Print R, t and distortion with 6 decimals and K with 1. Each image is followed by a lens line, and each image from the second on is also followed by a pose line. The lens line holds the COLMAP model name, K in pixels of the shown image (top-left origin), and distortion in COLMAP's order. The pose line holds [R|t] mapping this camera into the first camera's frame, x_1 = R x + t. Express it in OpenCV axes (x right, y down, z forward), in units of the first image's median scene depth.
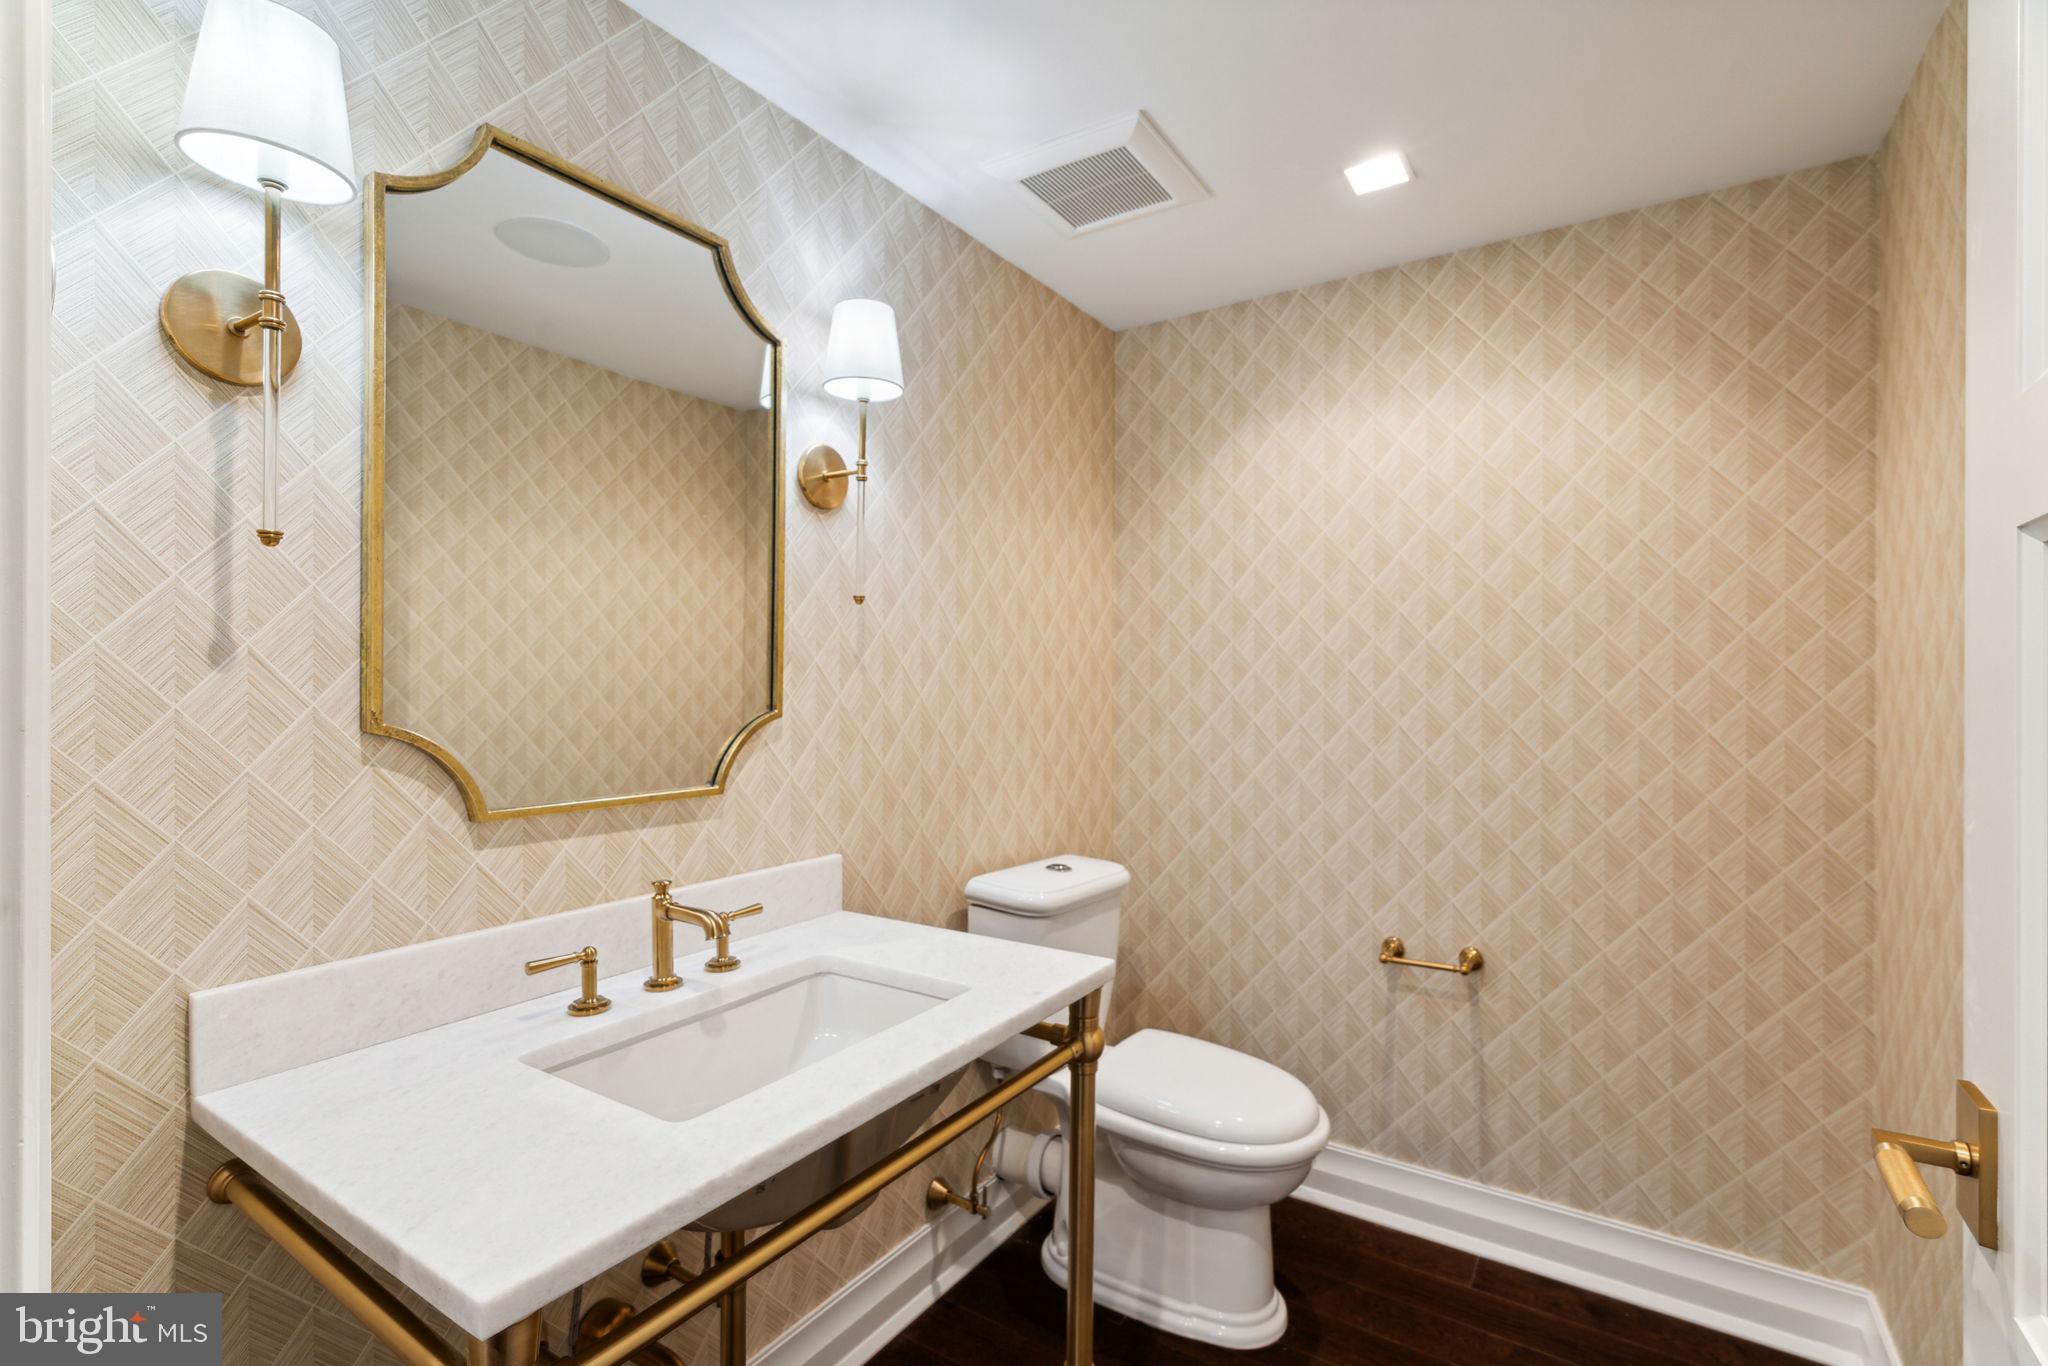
lens RADIAL K [[941.3, 0, 1016.0], [0, 941.3, 685.6], [0, 0, 1]] dist [-0.002278, -0.000154]
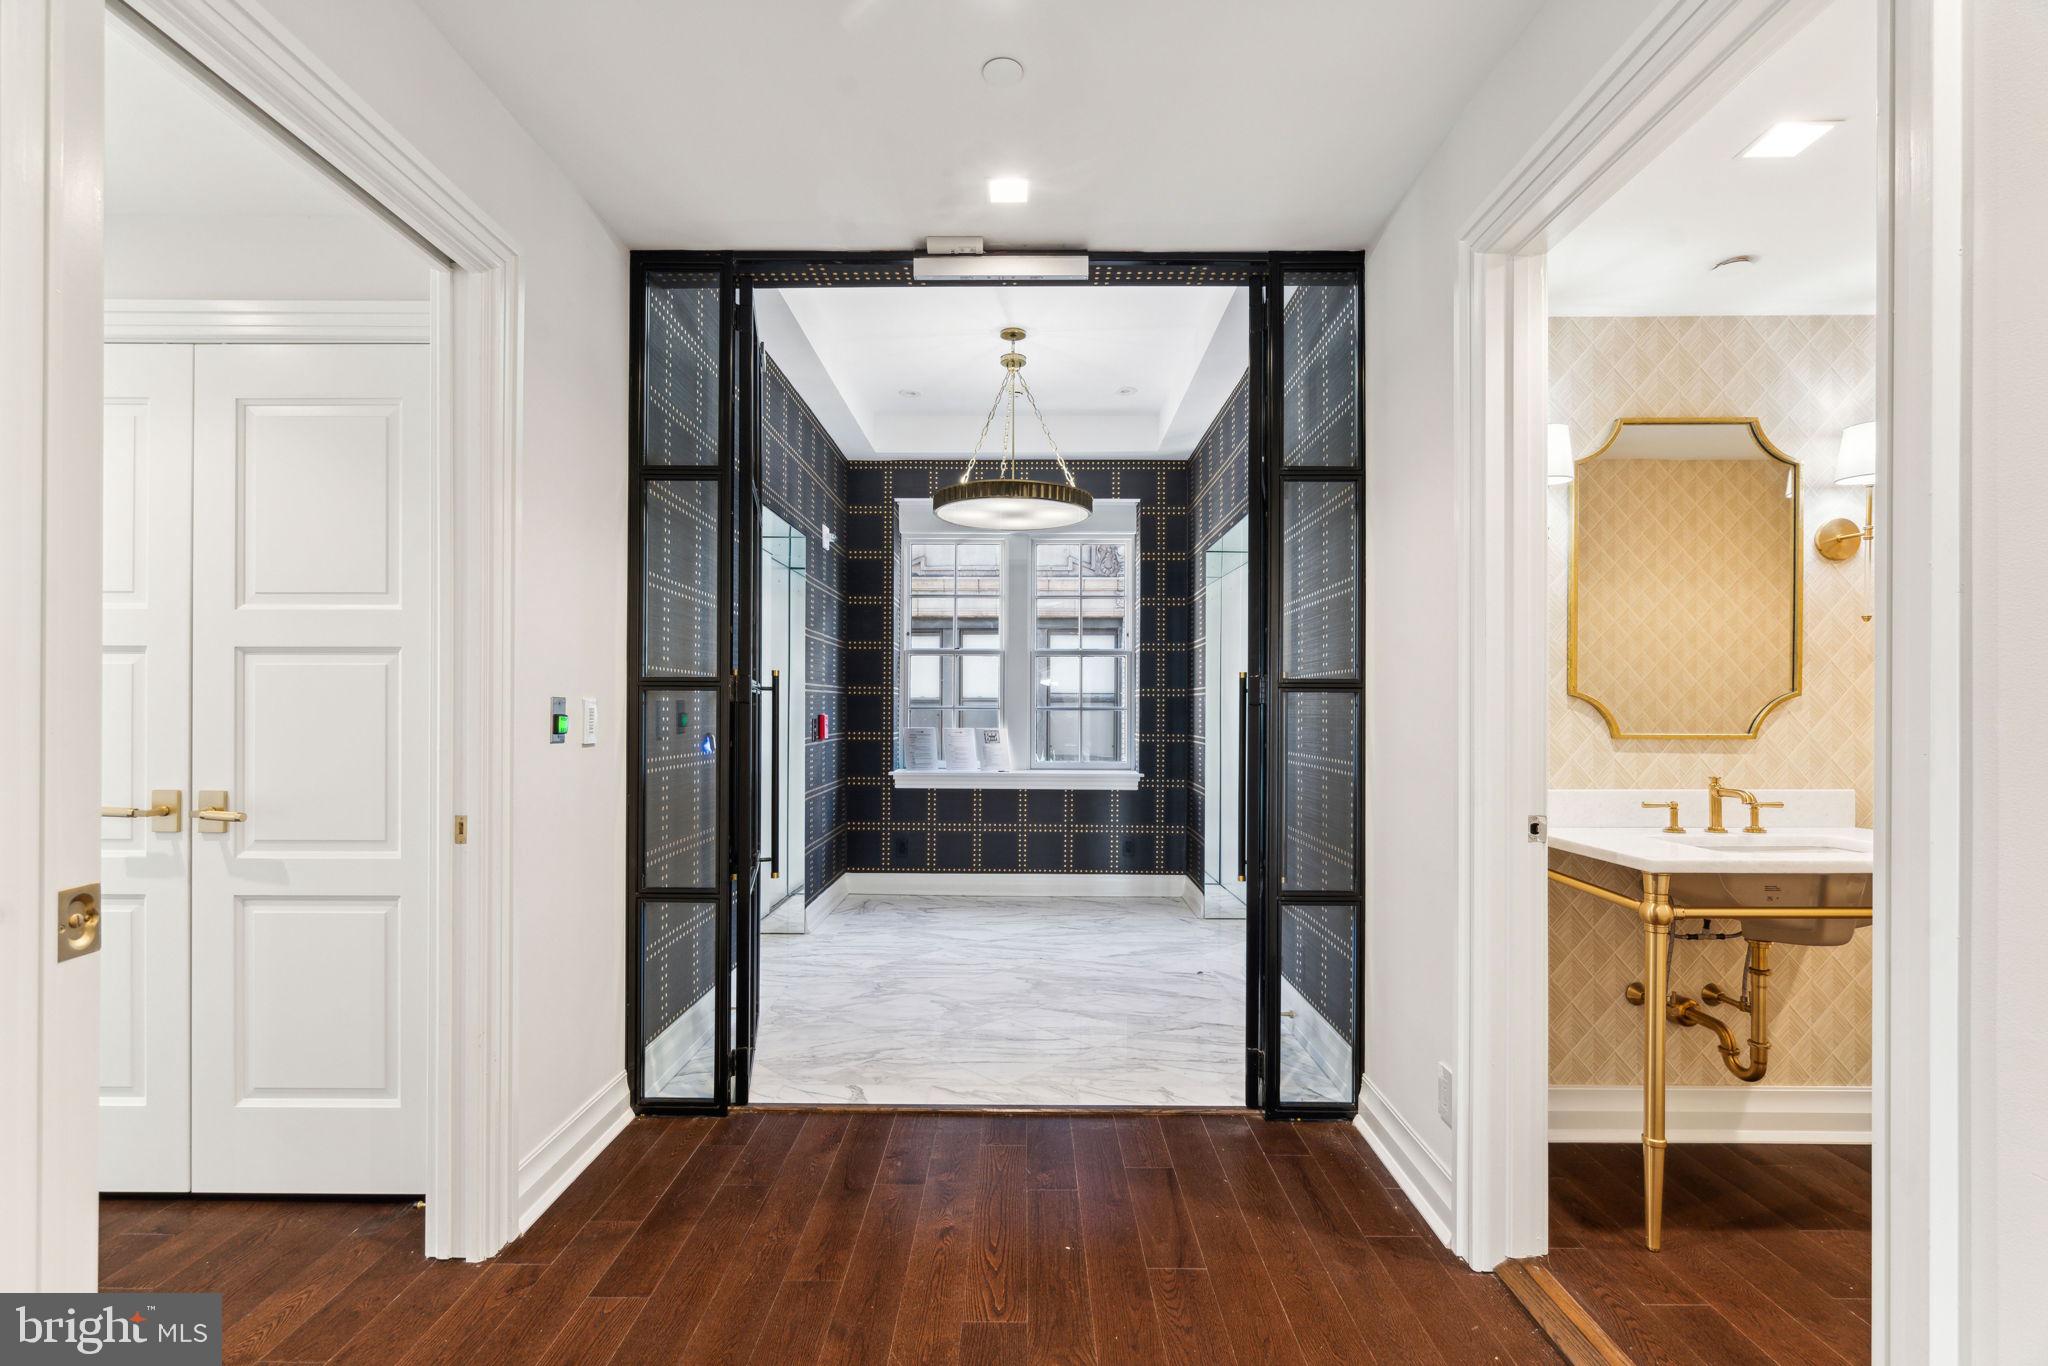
lens RADIAL K [[917.1, 0, 1018.5], [0, 917.1, 705.3], [0, 0, 1]] dist [-0.000257, 0.000047]
pose [[0.540542, -0.004494, -0.841305, 0.392851], [-0.001488, 0.999979, -0.006298, 0.070141], [0.841316, 0.004656, 0.540524, -1.105156]]
